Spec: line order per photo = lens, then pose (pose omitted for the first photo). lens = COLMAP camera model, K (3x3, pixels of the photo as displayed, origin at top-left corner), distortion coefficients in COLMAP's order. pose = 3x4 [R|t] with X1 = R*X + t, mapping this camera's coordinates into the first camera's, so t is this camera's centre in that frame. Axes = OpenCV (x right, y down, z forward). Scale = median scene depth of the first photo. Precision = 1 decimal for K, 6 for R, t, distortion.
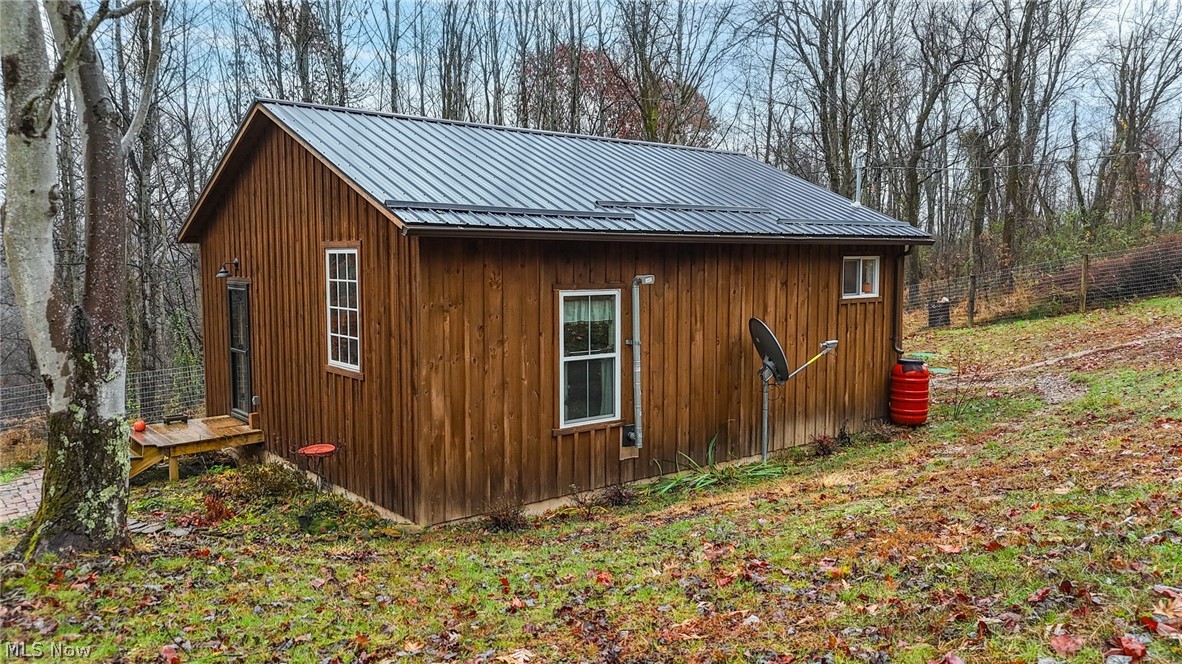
lens RADIAL K [[895.7, 0, 593.3], [0, 895.7, 321.2], [0, 0, 1]] dist [0.093644, -0.083411]
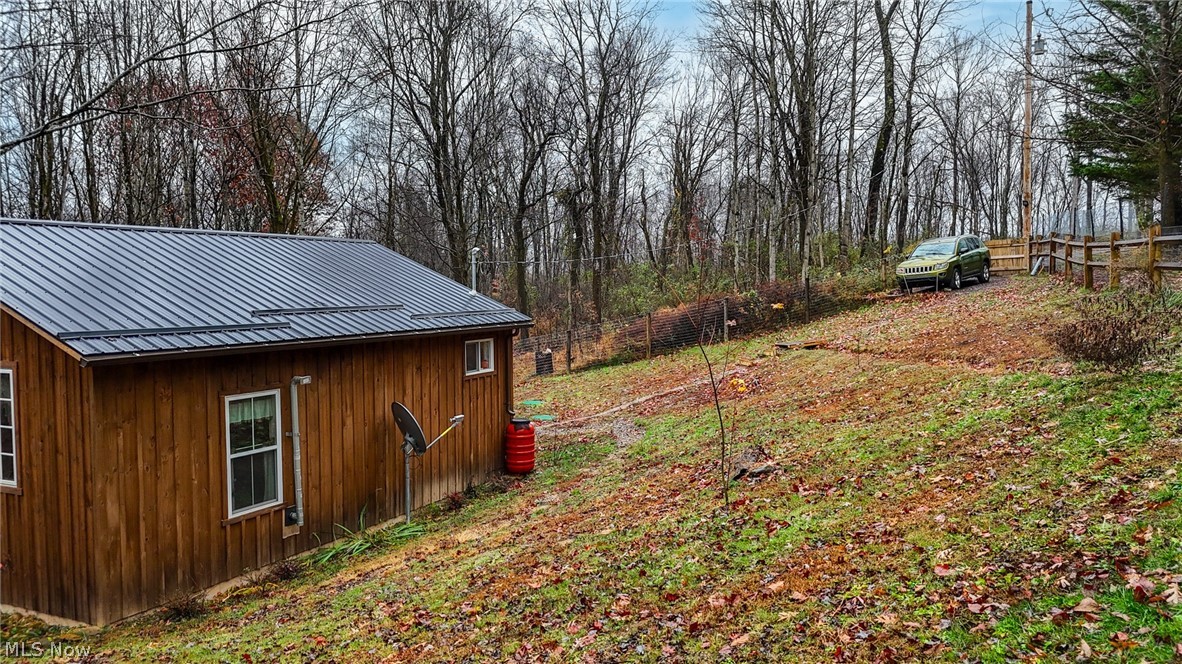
lens RADIAL K [[895.7, 0, 593.3], [0, 895.7, 321.2], [0, 0, 1]] dist [0.093644, -0.083411]
pose [[0.914705, -0.027224, 0.403205, -0.069805], [0.042206, 0.998708, -0.028315, -0.074809], [-0.401913, 0.042918, 0.914671, -0.238973]]
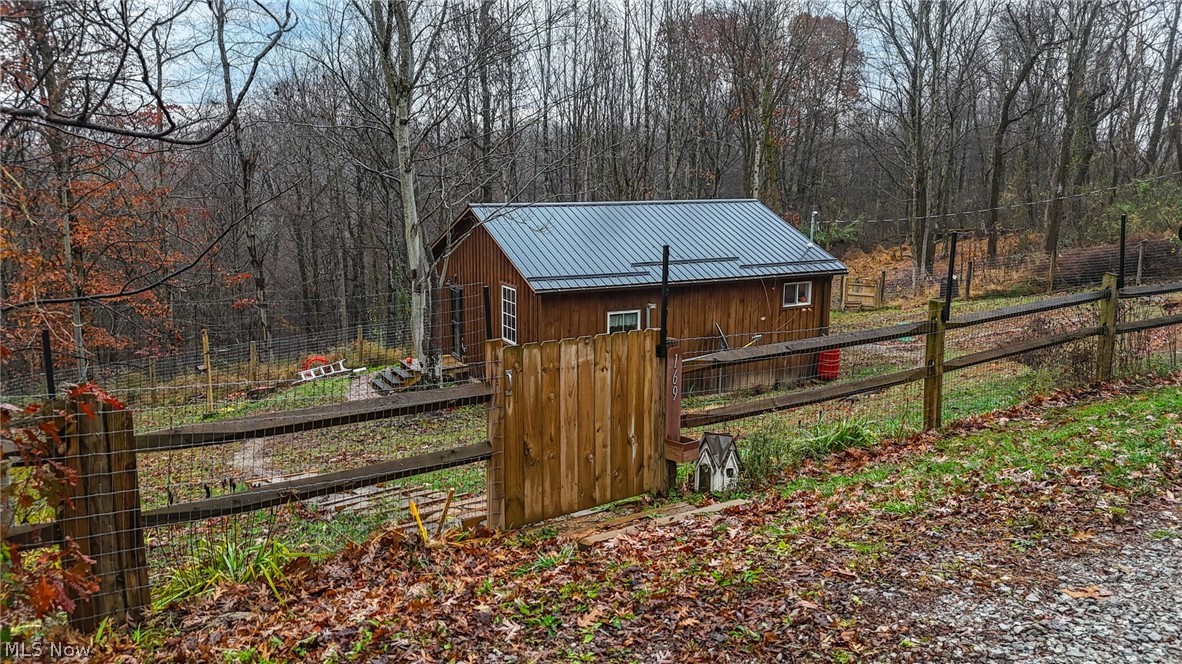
lens RADIAL K [[895.7, 0, 593.3], [0, 895.7, 321.2], [0, 0, 1]] dist [0.093644, -0.083411]
pose [[0.983697, 0.039681, -0.175400, 0.288562], [-0.022296, 0.994738, 0.099998, -0.215158], [0.178445, -0.094457, 0.979405, -1.031630]]
